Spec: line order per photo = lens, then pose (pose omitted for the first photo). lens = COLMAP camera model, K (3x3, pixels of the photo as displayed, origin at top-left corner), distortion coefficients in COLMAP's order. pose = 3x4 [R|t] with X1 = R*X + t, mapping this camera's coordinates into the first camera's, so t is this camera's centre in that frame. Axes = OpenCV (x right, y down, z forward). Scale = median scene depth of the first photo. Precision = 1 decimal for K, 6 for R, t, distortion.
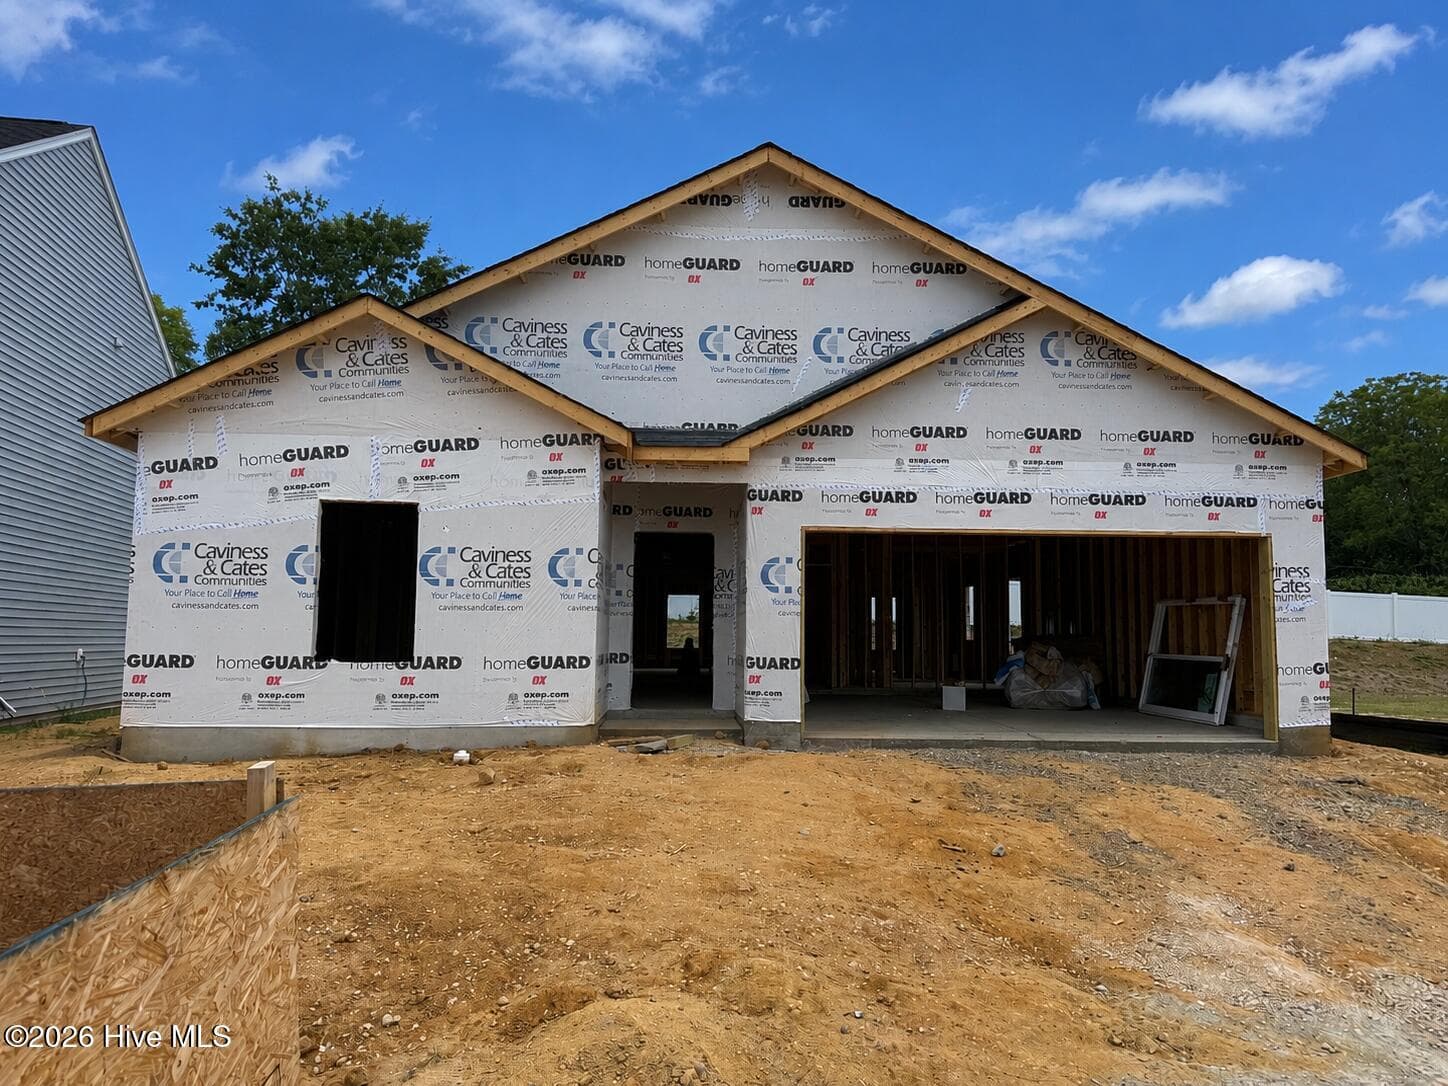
lens RADIAL K [[1005.2, 0, 739.0], [0, 1005.2, 564.4], [0, 0, 1]] dist [0.088605, -0.004753]
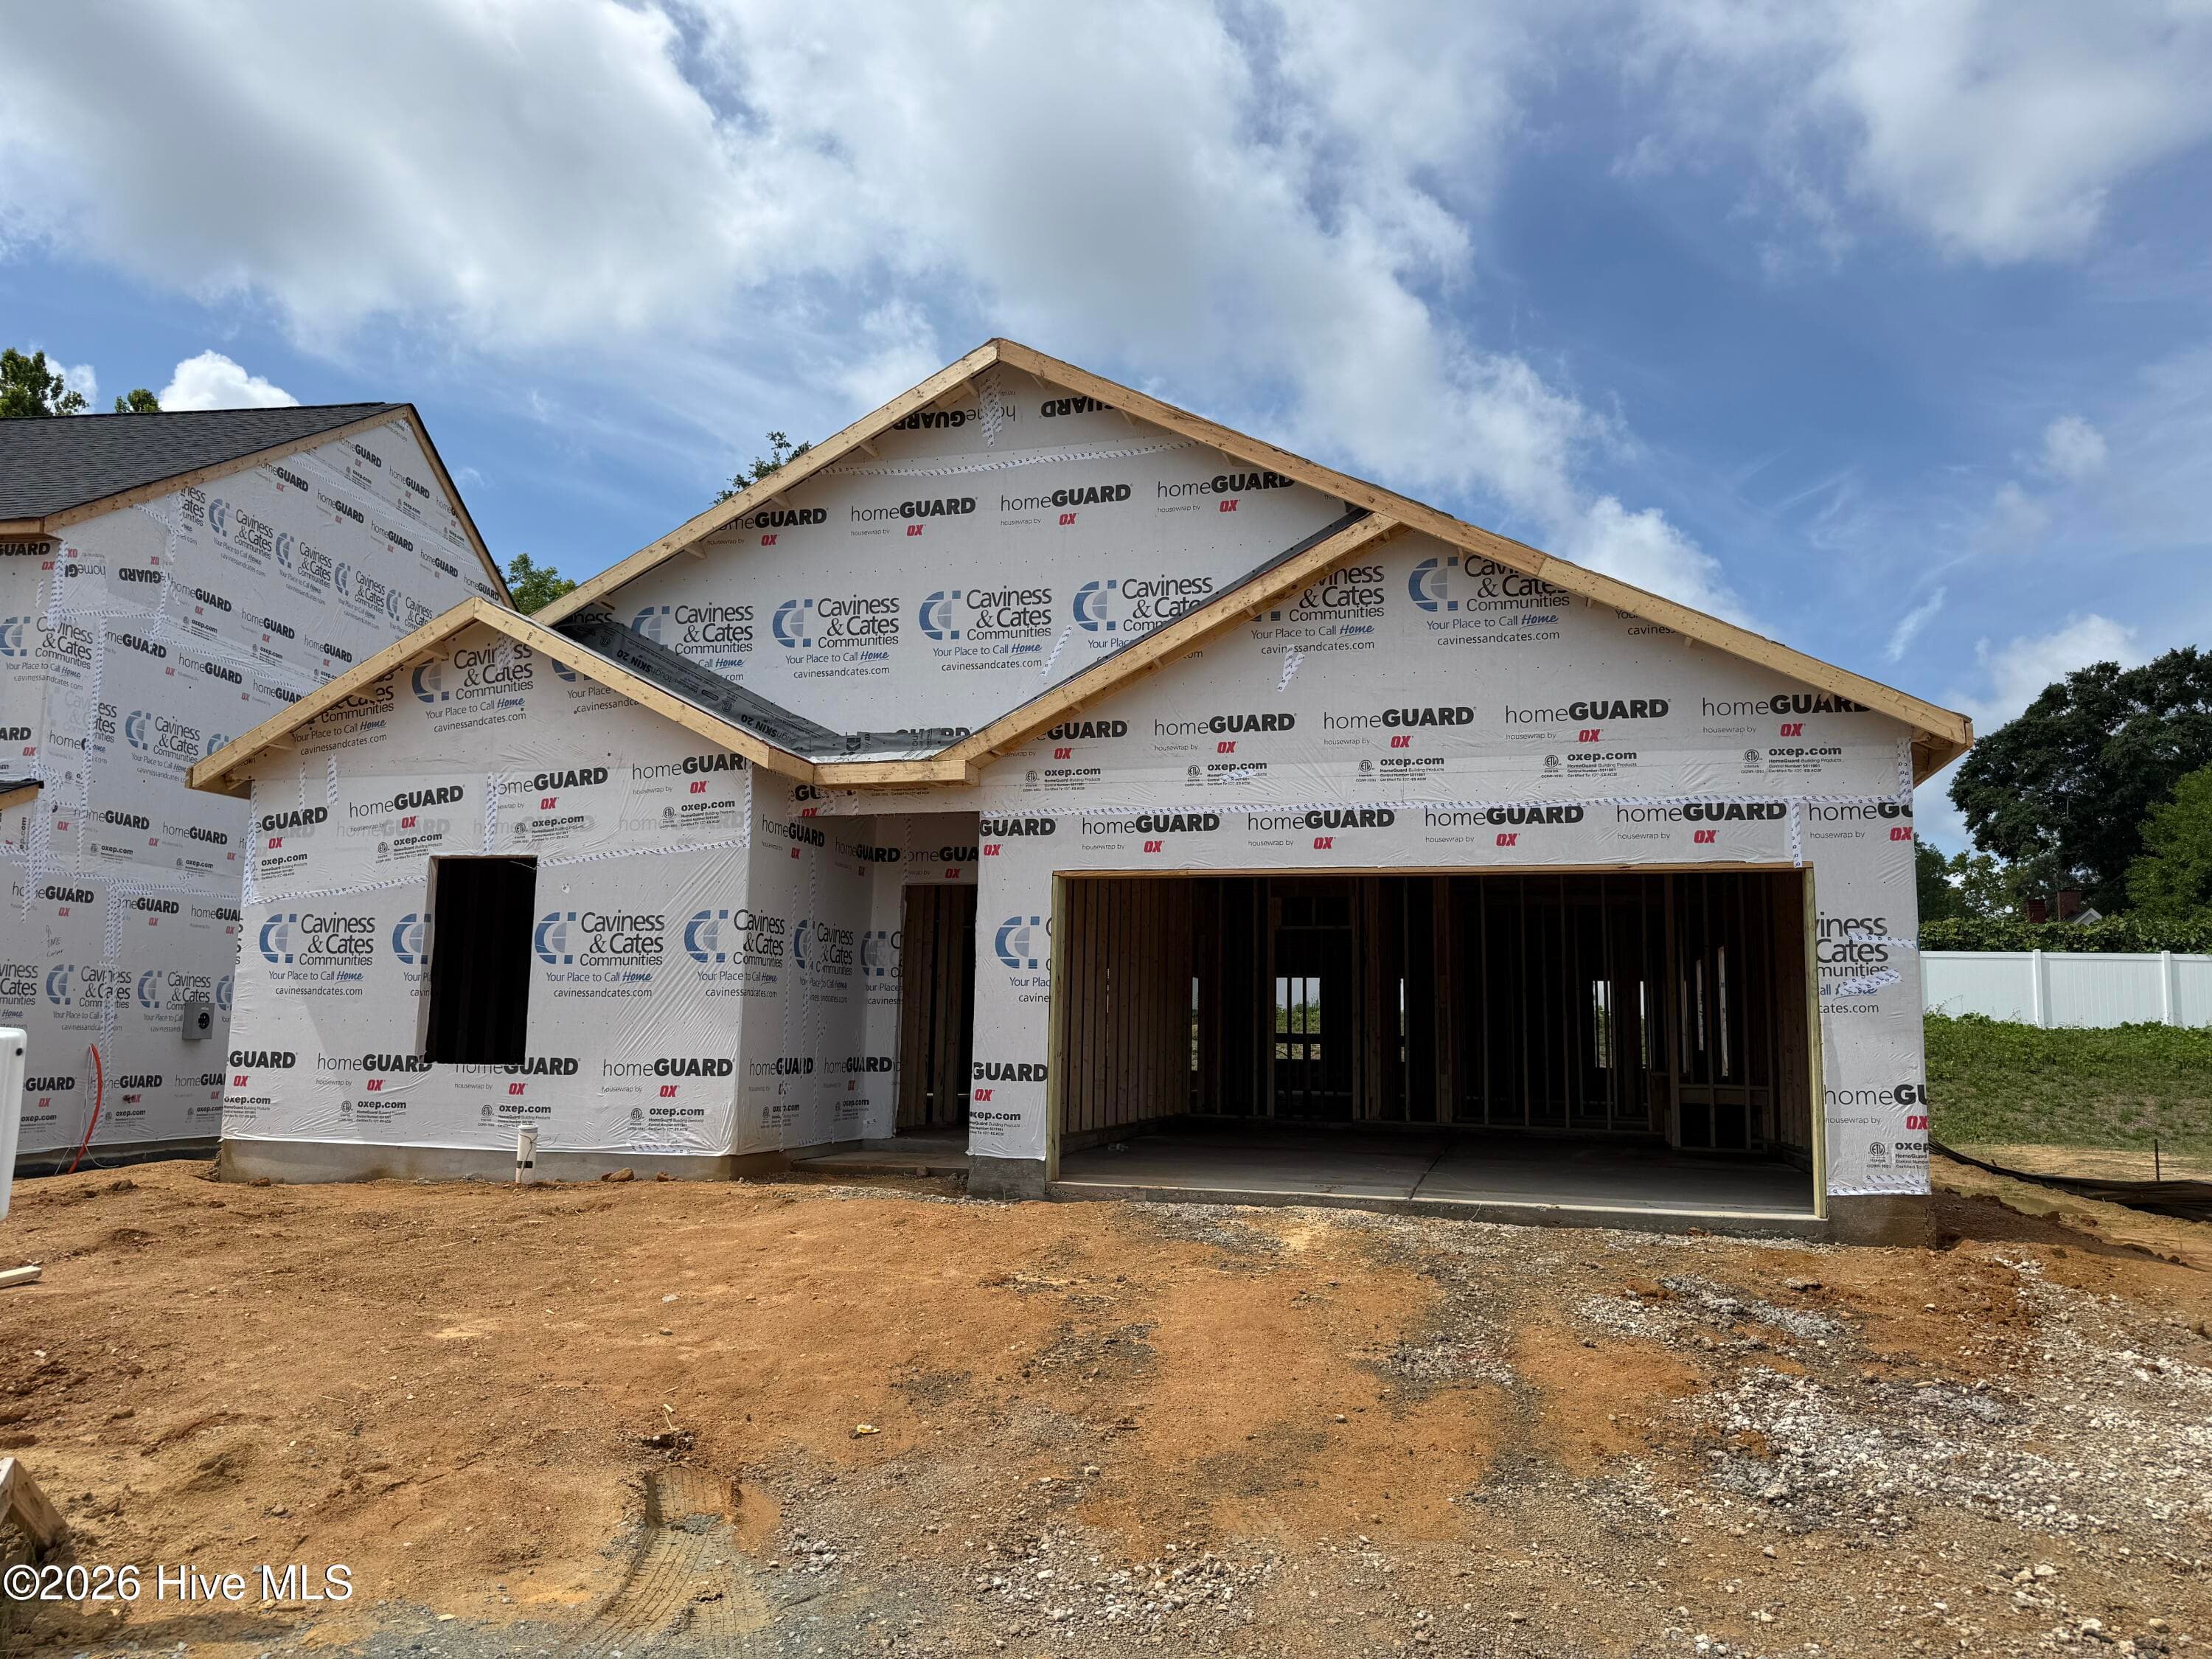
lens RADIAL K [[1544.7, 0, 1112.8], [0, 1544.7, 839.7], [0, 0, 1]] dist [0.137422, -0.221962]
pose [[0.950724, -0.034518, -0.308111, 0.423148], [0.015908, 0.997905, -0.062709, 0.007768], [0.309630, 0.054718, 0.949282, 0.010183]]
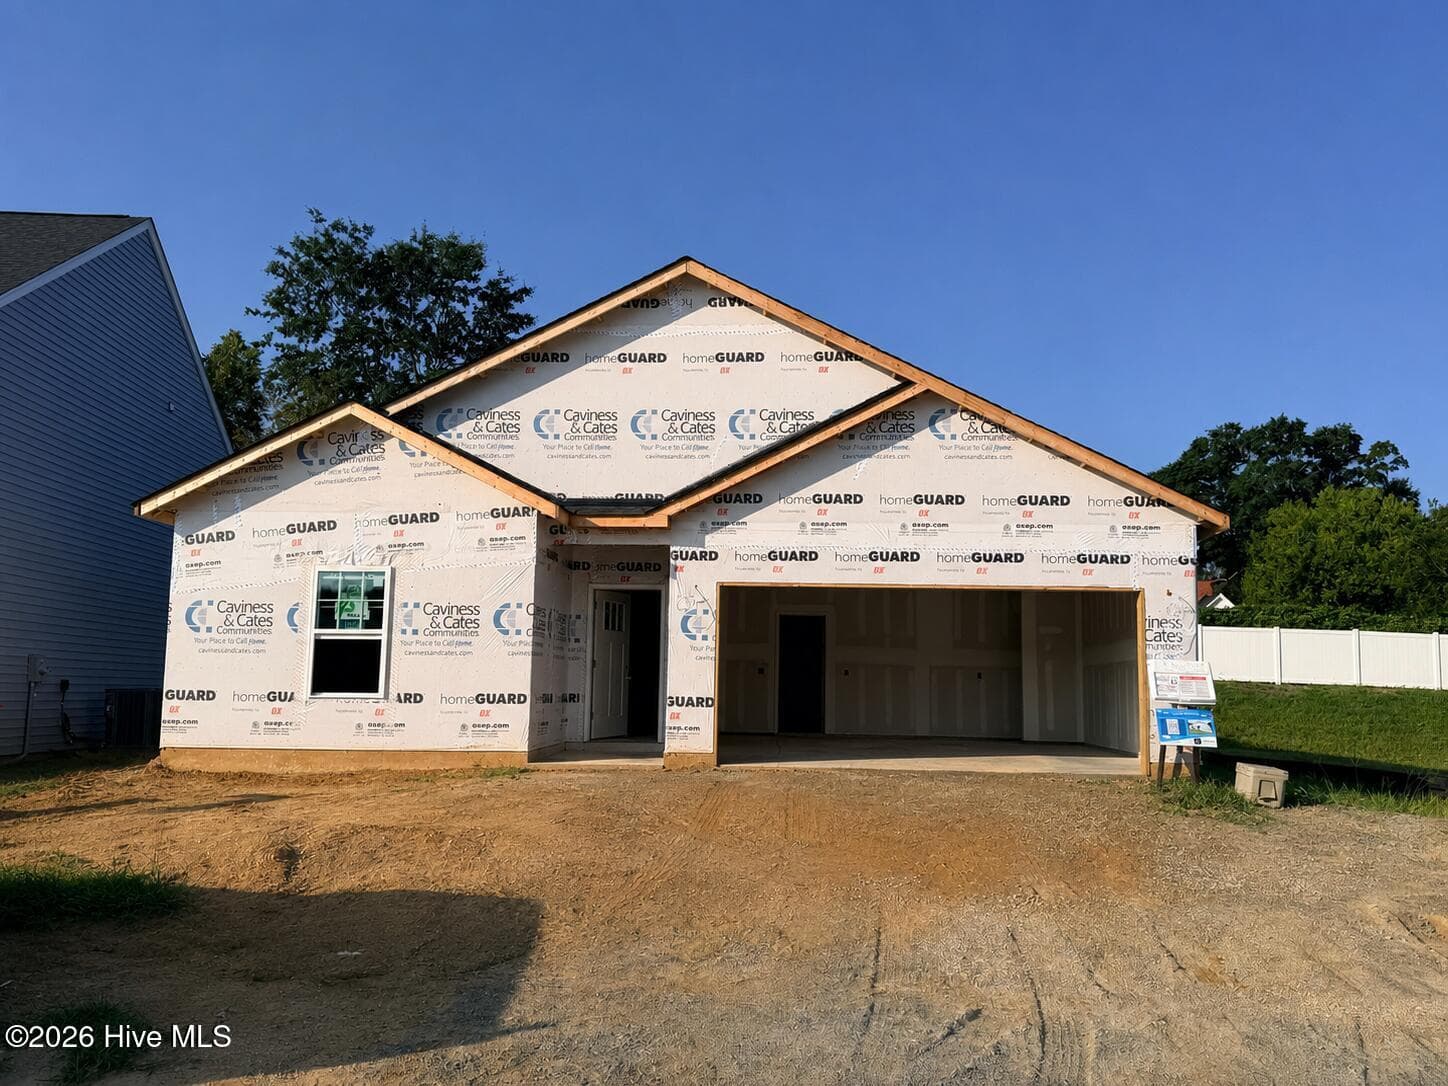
lens RADIAL K [[1218.0, 0, 730.7], [0, 1218.0, 557.2], [0, 0, 1]] dist [0.108119, -0.000859]
pose [[0.992463, -0.006844, -0.122351, 0.246541], [0.002143, 0.999256, -0.038509, -0.012681], [0.122523, 0.037957, 0.991740, -0.376847]]
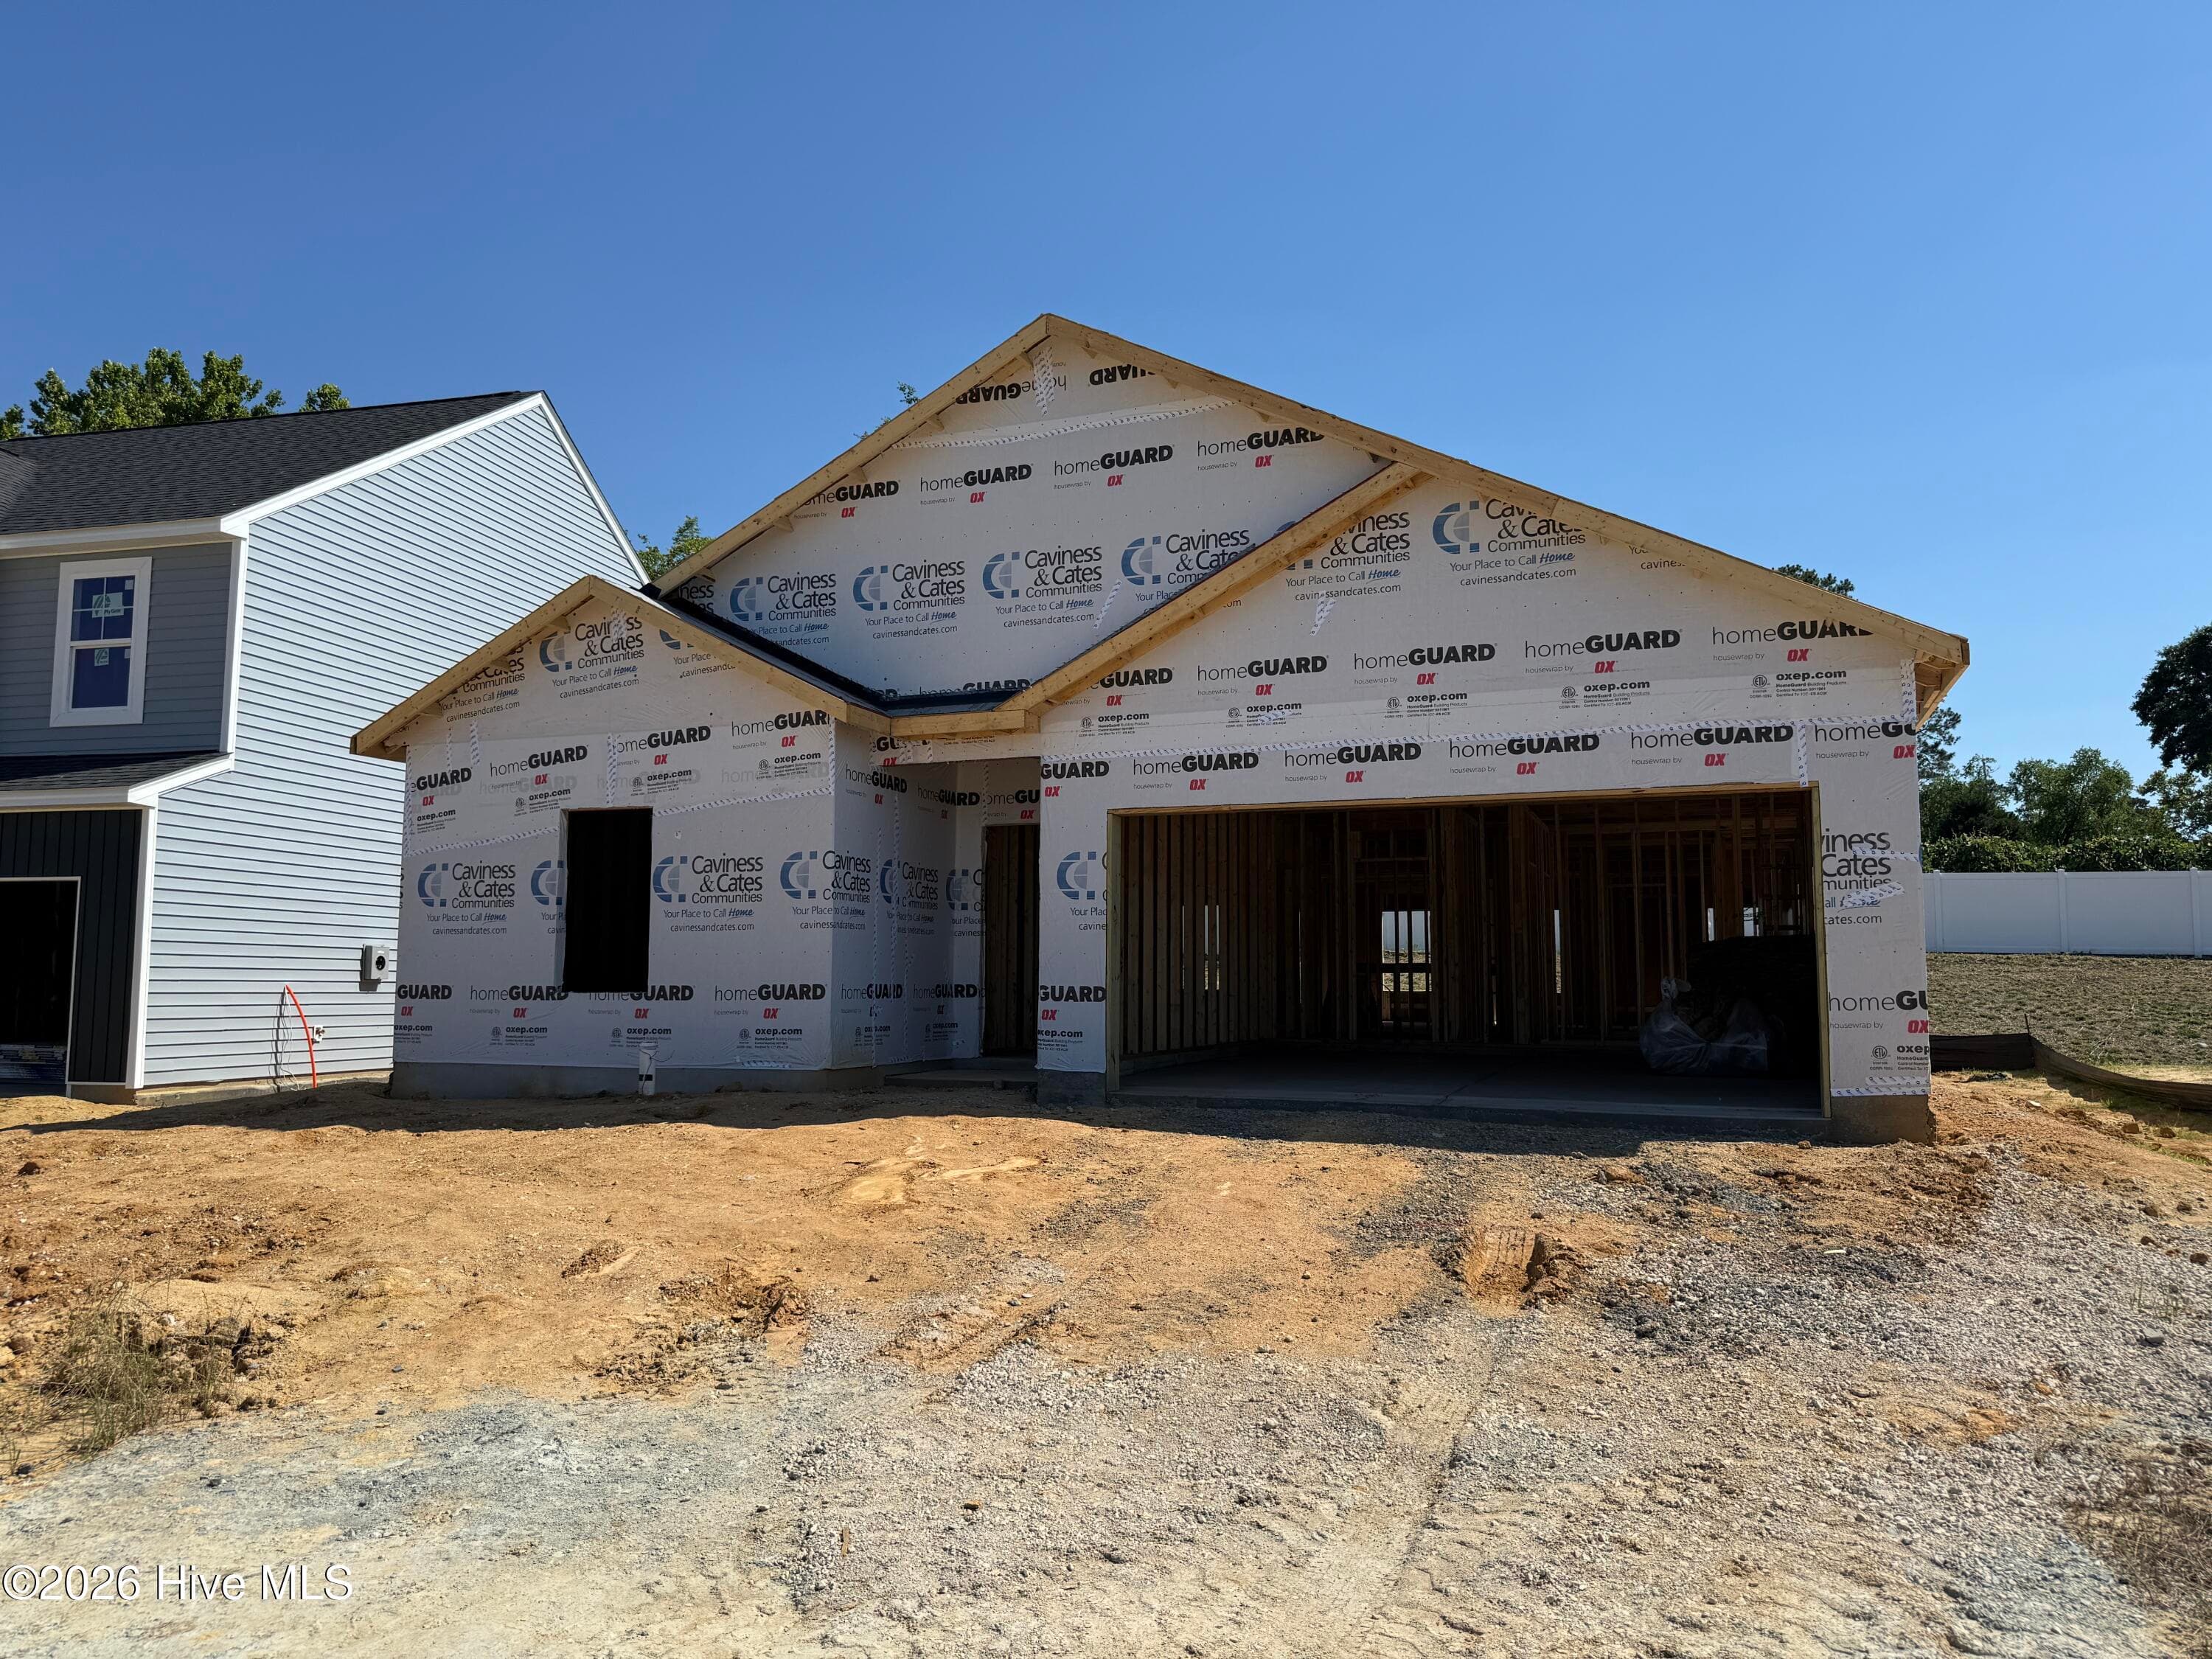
lens RADIAL K [[1542.5, 0, 1099.8], [0, 1542.5, 837.2], [0, 0, 1]] dist [0.140253, -0.224955]
pose [[0.913075, -0.044999, -0.405302, 0.514677], [0.035693, 0.998897, -0.030493, 0.017418], [0.406228, 0.013376, 0.913674, -0.045168]]
